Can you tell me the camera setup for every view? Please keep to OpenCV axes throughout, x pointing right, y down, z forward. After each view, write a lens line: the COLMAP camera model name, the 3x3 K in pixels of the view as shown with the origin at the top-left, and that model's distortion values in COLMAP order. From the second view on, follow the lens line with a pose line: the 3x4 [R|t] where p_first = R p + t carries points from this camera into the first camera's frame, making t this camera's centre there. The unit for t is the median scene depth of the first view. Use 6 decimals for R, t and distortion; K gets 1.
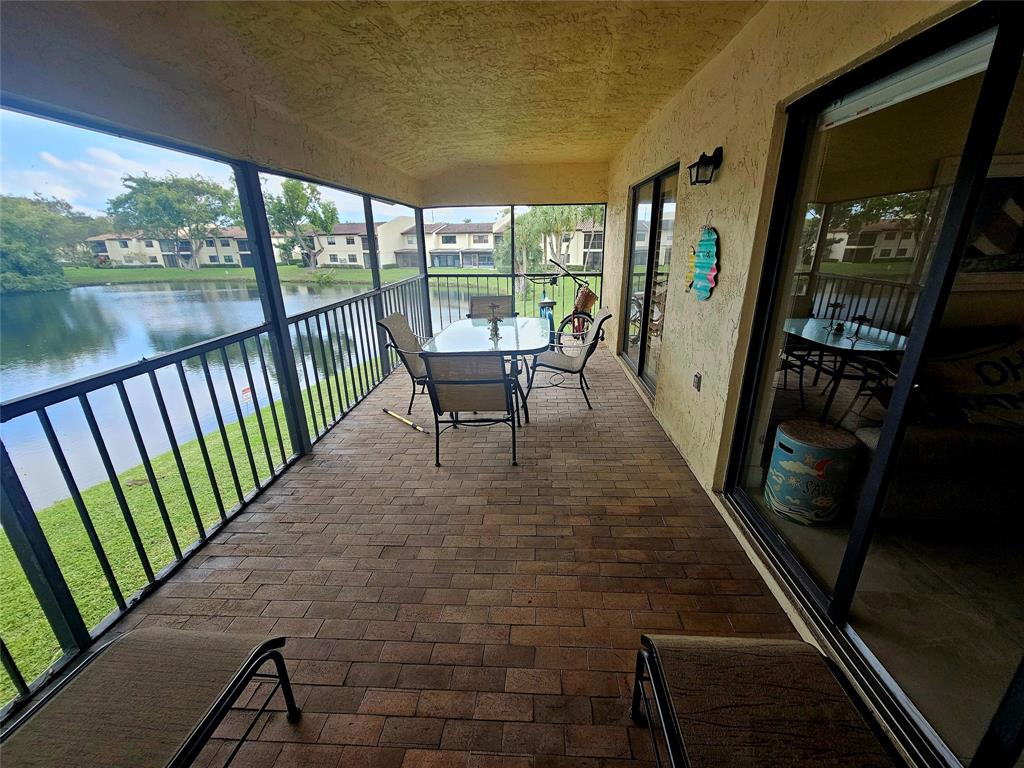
lens RADIAL K [[419.7, 0, 515.6], [0, 419.7, 384.8], [0, 0, 1]] dist [-0.003157, 0.000031]
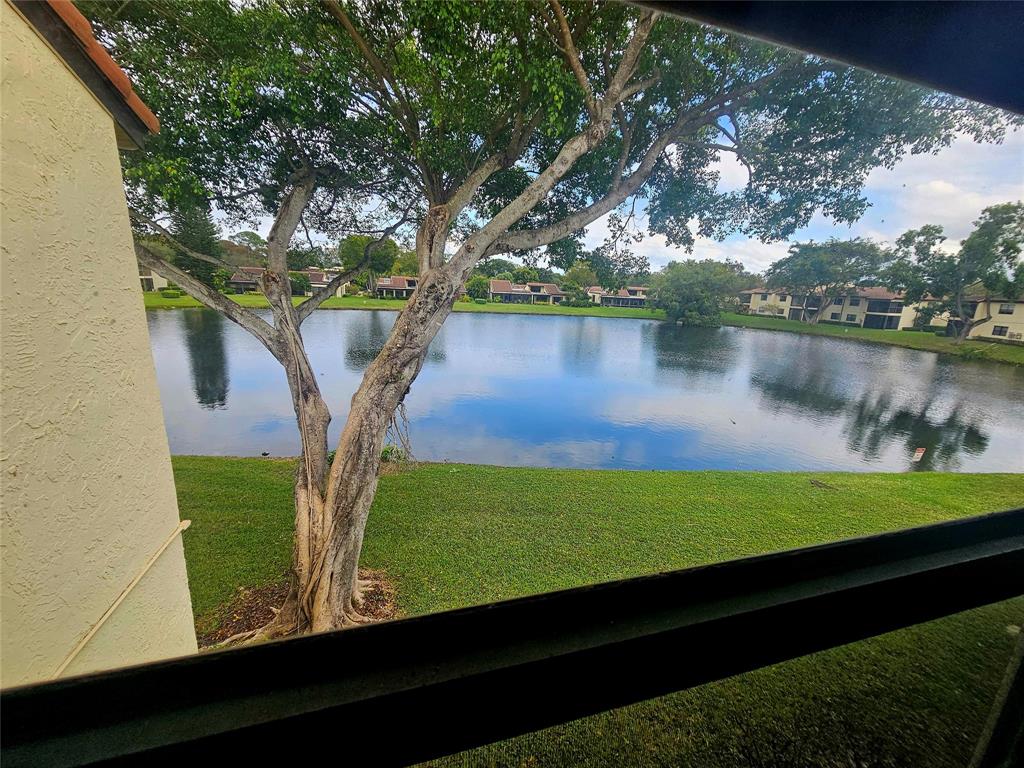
lens RADIAL K [[423.1, 0, 512.0], [0, 423.1, 384.0], [0, 0, 1]] dist [-0.002856, -0.000096]
pose [[0.342143, 0.242284, -0.907875, -0.016836], [-0.355930, 0.927605, 0.113412, 0.019473], [0.869627, 0.284337, 0.403610, -0.063748]]
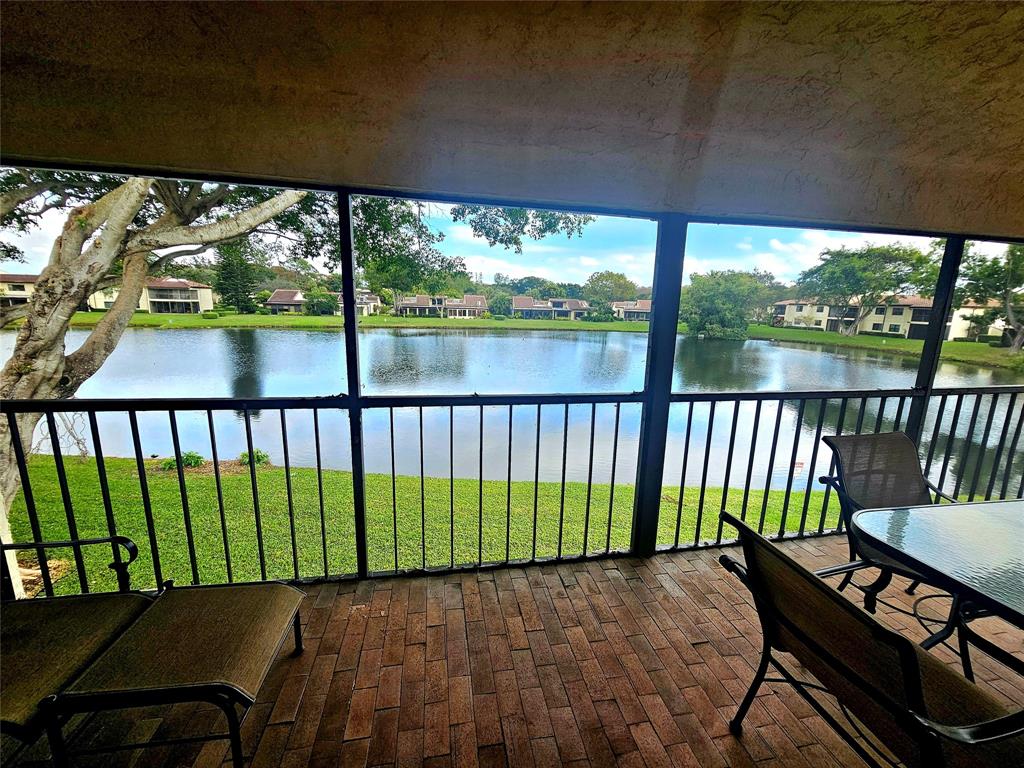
lens RADIAL K [[419.7, 0, 515.6], [0, 419.7, 384.8], [0, 0, 1]] dist [-0.003157, 0.000031]
pose [[0.241588, 0.207802, -0.947868, 0.006279], [-0.345524, 0.931202, 0.116083, -0.007087], [0.906779, 0.299467, 0.296768, 0.020561]]
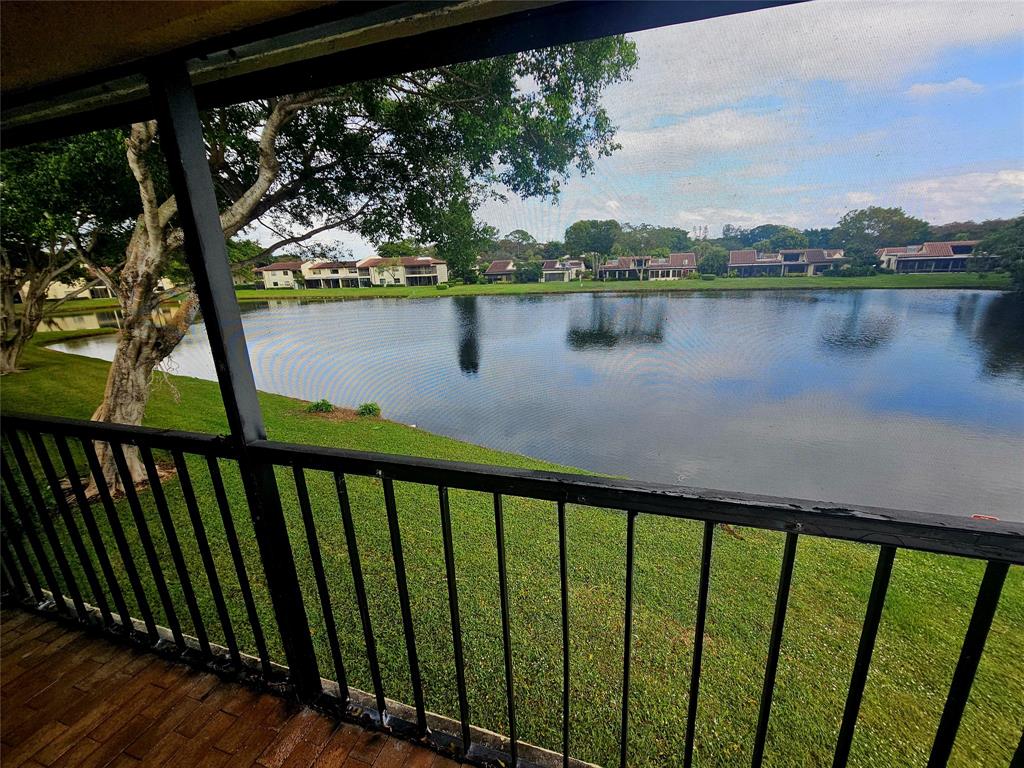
lens RADIAL K [[419.7, 0, 515.6], [0, 419.7, 384.8], [0, 0, 1]] dist [-0.003157, 0.000031]
pose [[-0.250976, 0.286301, -0.924685, -0.007591], [-0.278989, 0.893330, 0.352315, -0.025681], [0.926918, 0.346400, -0.144329, 0.075496]]
